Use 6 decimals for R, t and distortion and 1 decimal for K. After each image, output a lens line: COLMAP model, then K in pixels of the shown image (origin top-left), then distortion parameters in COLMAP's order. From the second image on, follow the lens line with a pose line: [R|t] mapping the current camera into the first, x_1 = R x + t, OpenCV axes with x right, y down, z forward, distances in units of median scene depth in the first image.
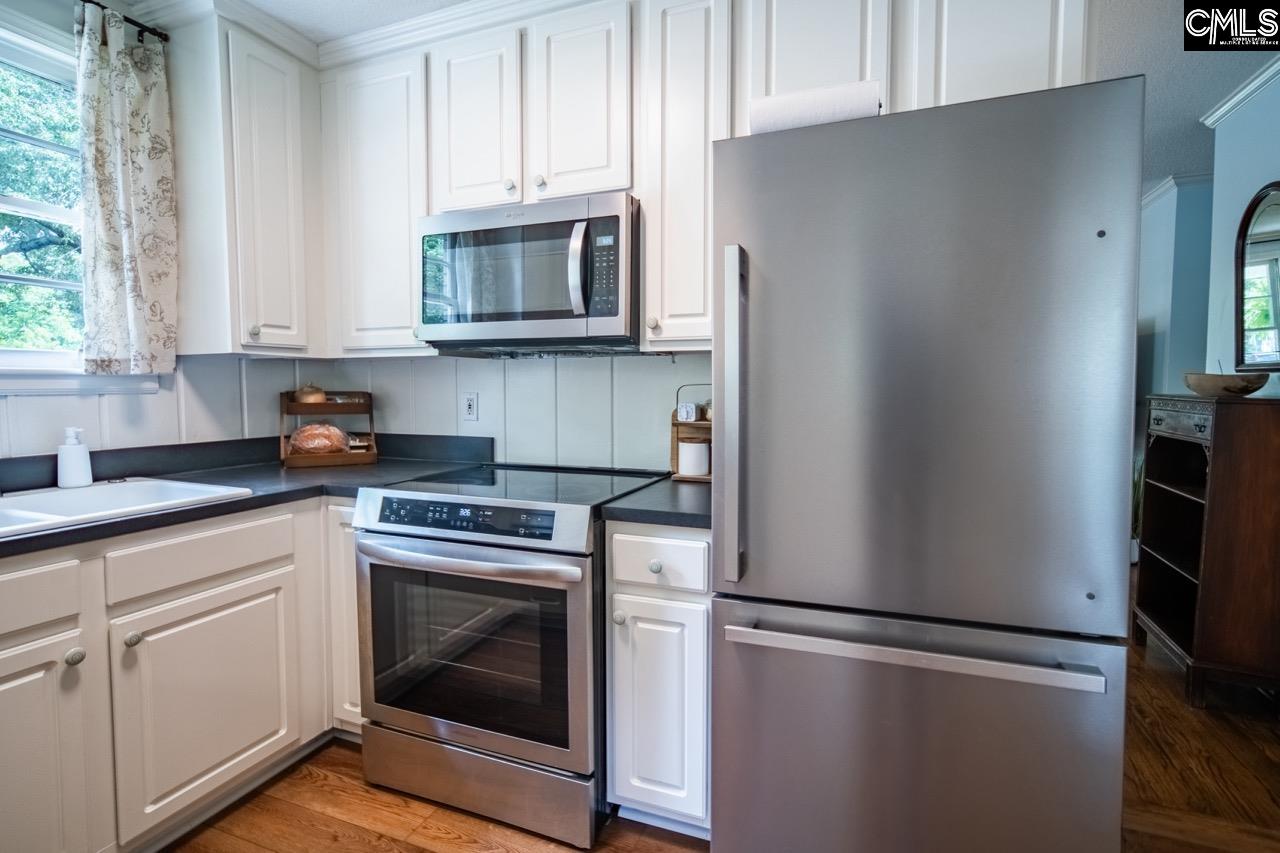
lens RADIAL K [[615.5, 0, 639.0], [0, 615.5, 417.8], [0, 0, 1]] dist [-0.024860, 0.015741]
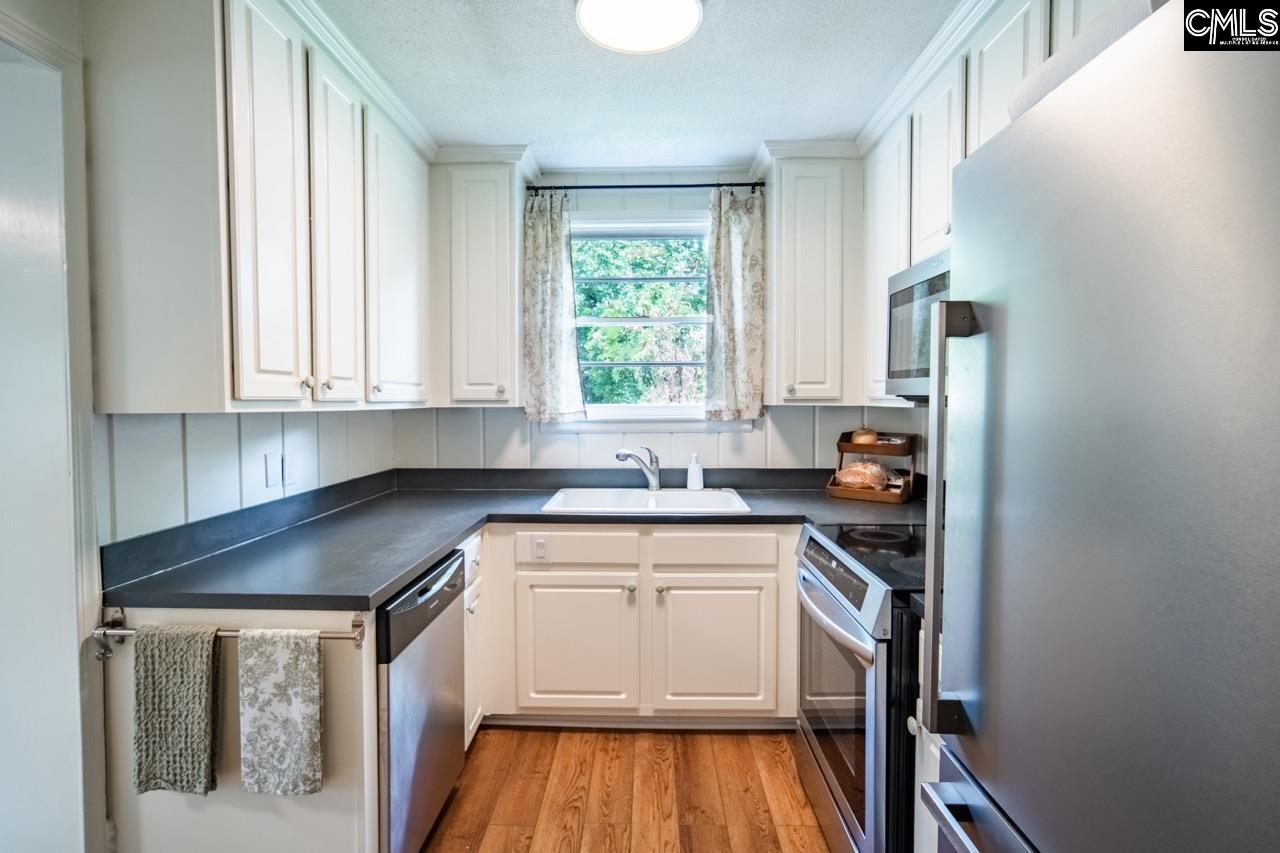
lens RADIAL K [[618.5, 0, 645.9], [0, 618.5, 421.8], [0, 0, 1]] dist [-0.024132, 0.012473]
pose [[0.359419, 0.034830, -0.932526, 0.531021], [-0.049440, 0.998610, 0.018242, -0.087070], [0.931866, 0.039547, 0.360642, 0.266277]]
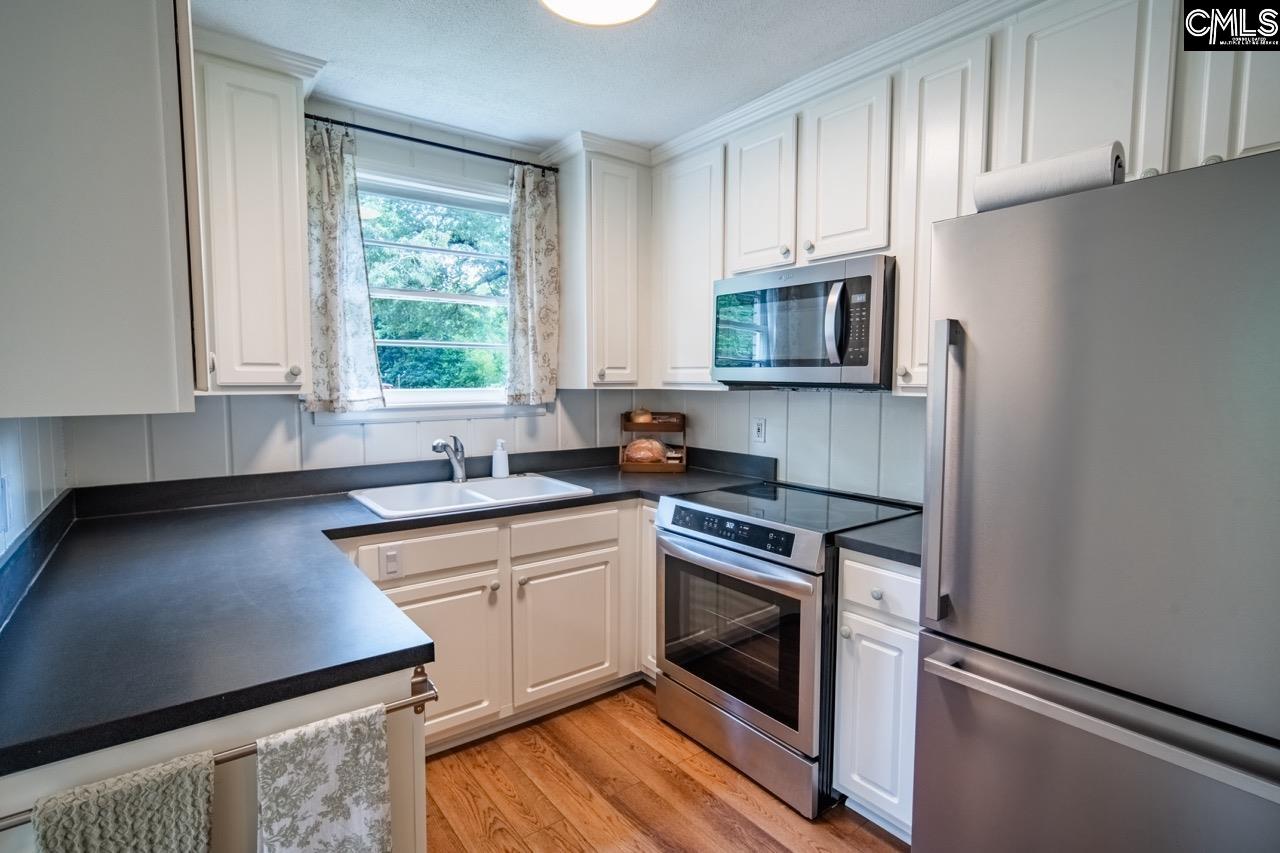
lens RADIAL K [[618.5, 0, 645.9], [0, 618.5, 421.8], [0, 0, 1]] dist [-0.024132, 0.012473]
pose [[0.859849, 0.038792, -0.509072, 0.186324], [-0.031407, 0.999240, 0.023096, -0.074001], [0.509581, -0.003870, 0.860414, -0.163389]]
